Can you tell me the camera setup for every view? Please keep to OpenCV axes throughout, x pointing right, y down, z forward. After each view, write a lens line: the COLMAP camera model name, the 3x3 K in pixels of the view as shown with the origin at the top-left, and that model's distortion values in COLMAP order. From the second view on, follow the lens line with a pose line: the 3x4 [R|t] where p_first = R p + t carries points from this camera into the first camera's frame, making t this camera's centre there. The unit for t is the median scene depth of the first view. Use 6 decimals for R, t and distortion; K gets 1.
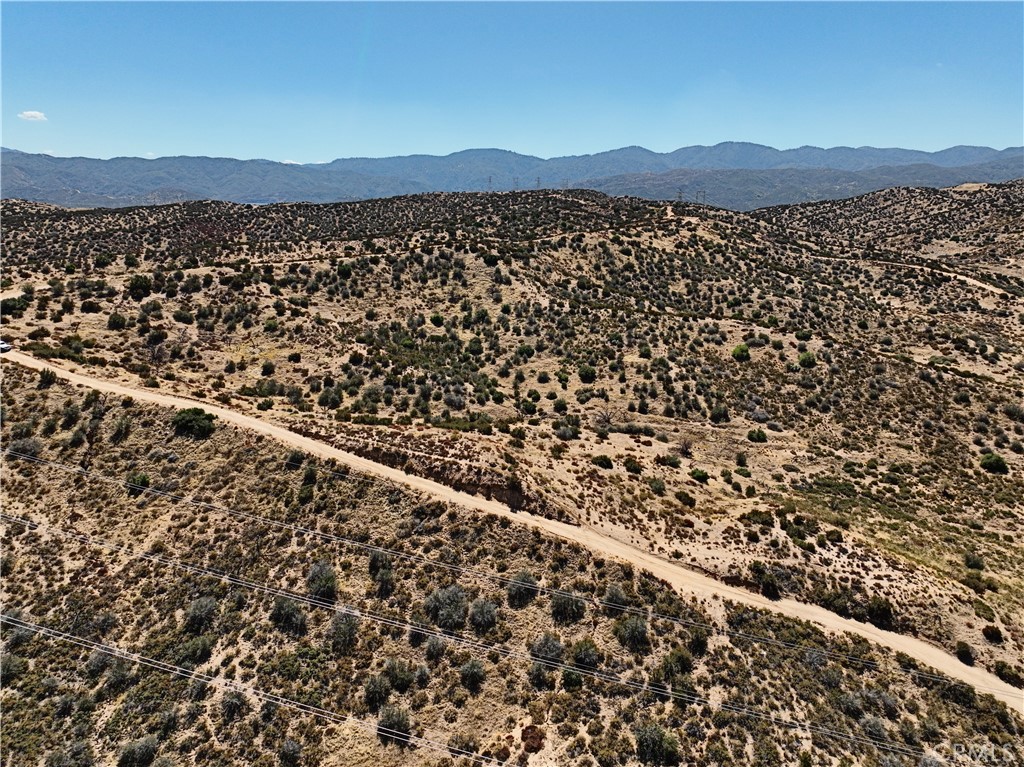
lens RADIAL K [[717.4, 0, 513.0], [0, 717.4, 382.3], [0, 0, 1]] dist [0.013309, 0.003148]
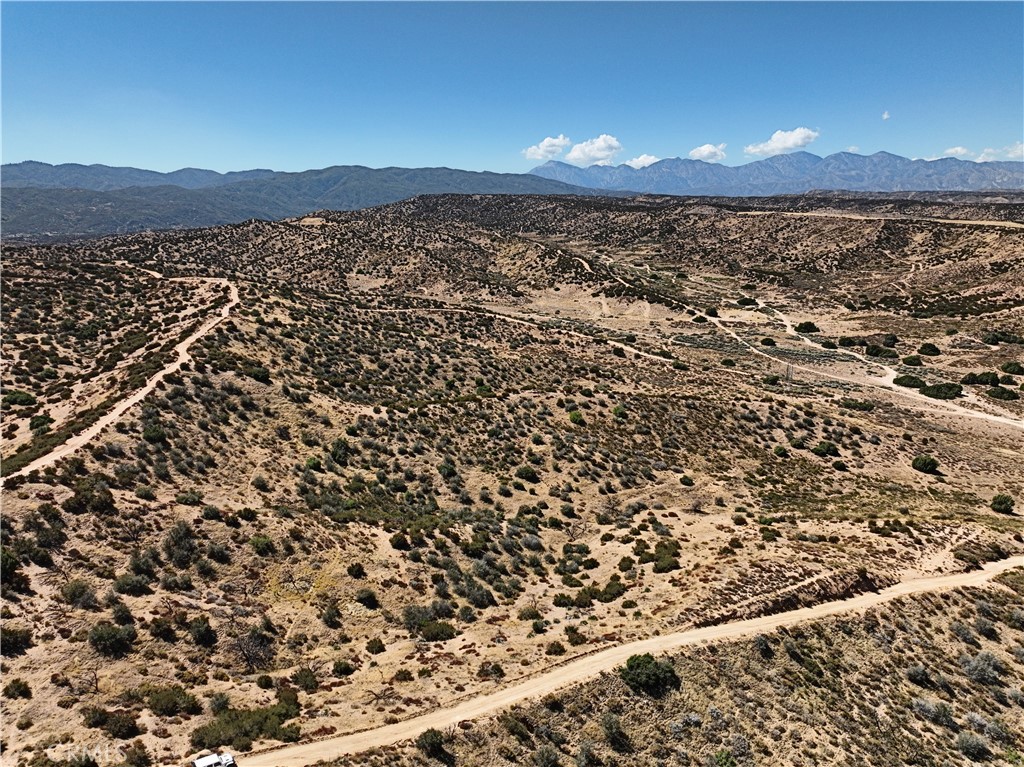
lens RADIAL K [[717.4, 0, 513.1], [0, 717.4, 383.9], [0, 0, 1]] dist [0.013309, 0.003148]
pose [[0.557076, -0.192175, 0.807920, -1.160553], [0.206274, 0.974389, 0.089541, -0.382281], [-0.804436, 0.116771, 0.582450, 0.624921]]
